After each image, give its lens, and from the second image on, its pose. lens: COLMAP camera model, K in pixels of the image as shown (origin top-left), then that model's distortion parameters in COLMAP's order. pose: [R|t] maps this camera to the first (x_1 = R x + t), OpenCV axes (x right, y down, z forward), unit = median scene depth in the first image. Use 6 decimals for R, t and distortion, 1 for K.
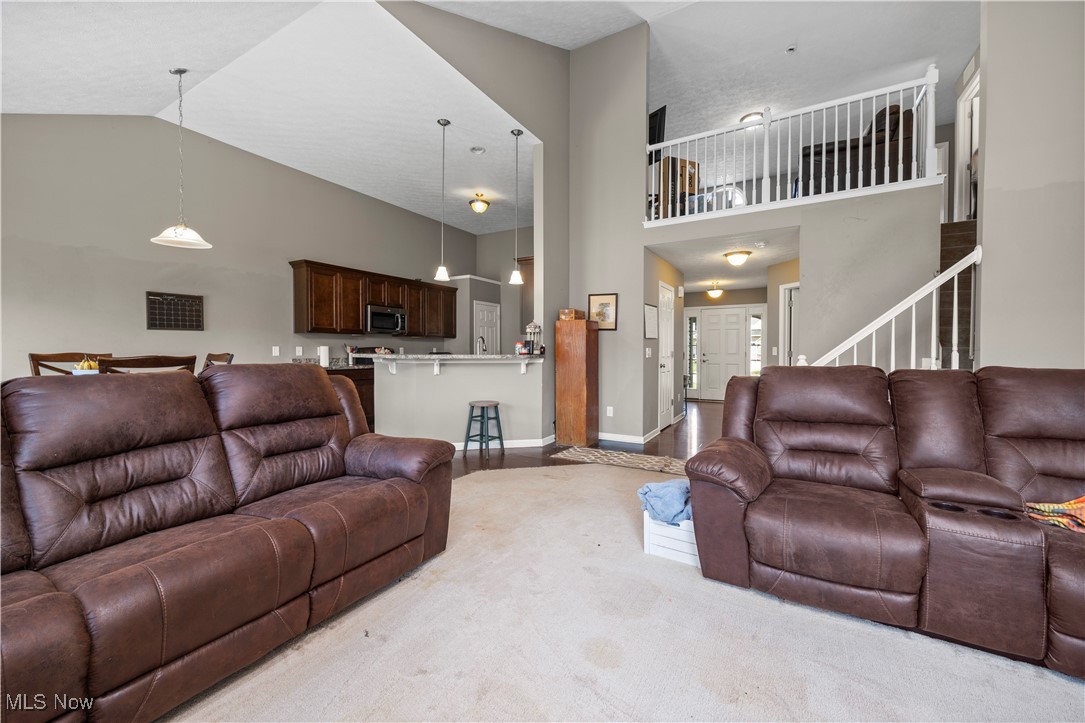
lens RADIAL K [[422.1, 0, 537.1], [0, 422.1, 362.8], [0, 0, 1]] dist [-0.003749, -0.000383]
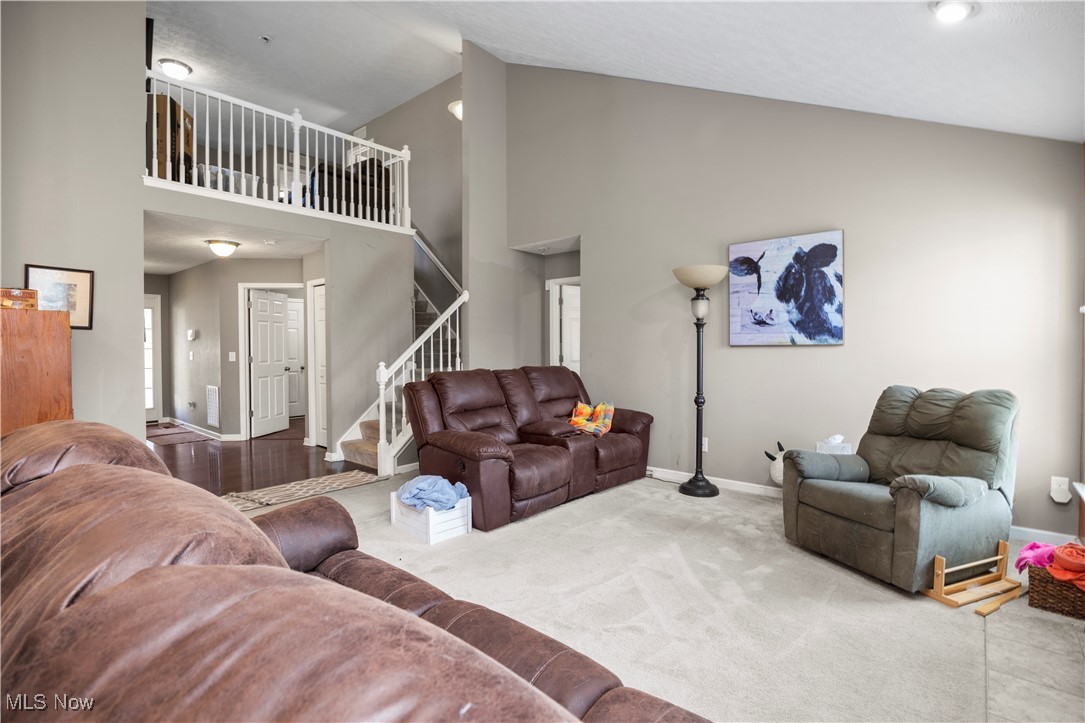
lens RADIAL K [[525.4, 0, 547.1], [0, 525.4, 355.2], [0, 0, 1]] dist [-0.001485, 0.000734]
pose [[0.178123, -0.015381, 0.983888, -0.506976], [0.031841, 0.999444, 0.009859, -0.026611], [-0.983493, 0.029572, 0.178513, 0.206838]]
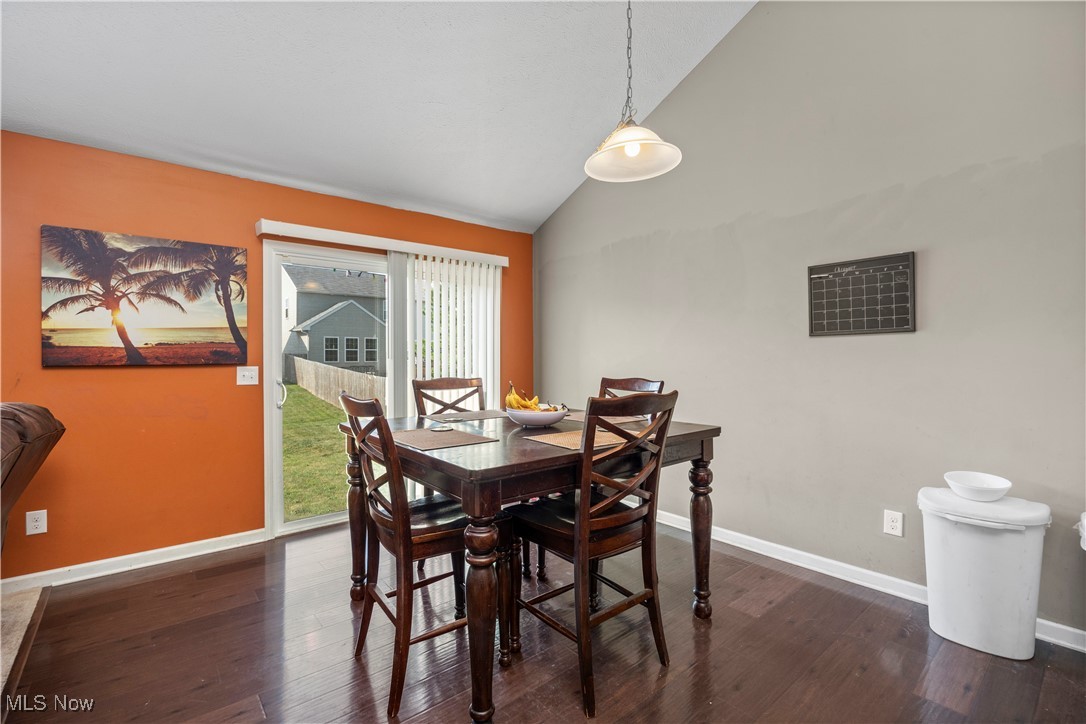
lens RADIAL K [[486.8, 0, 541.7], [0, 486.8, 356.5], [0, 0, 1]] dist [-0.010423, 0.000403]
pose [[-0.335780, -0.002015, -0.941938, -0.197455], [-0.026661, 0.999617, 0.007365, -0.044537], [0.941563, 0.027586, -0.335706, 0.822761]]
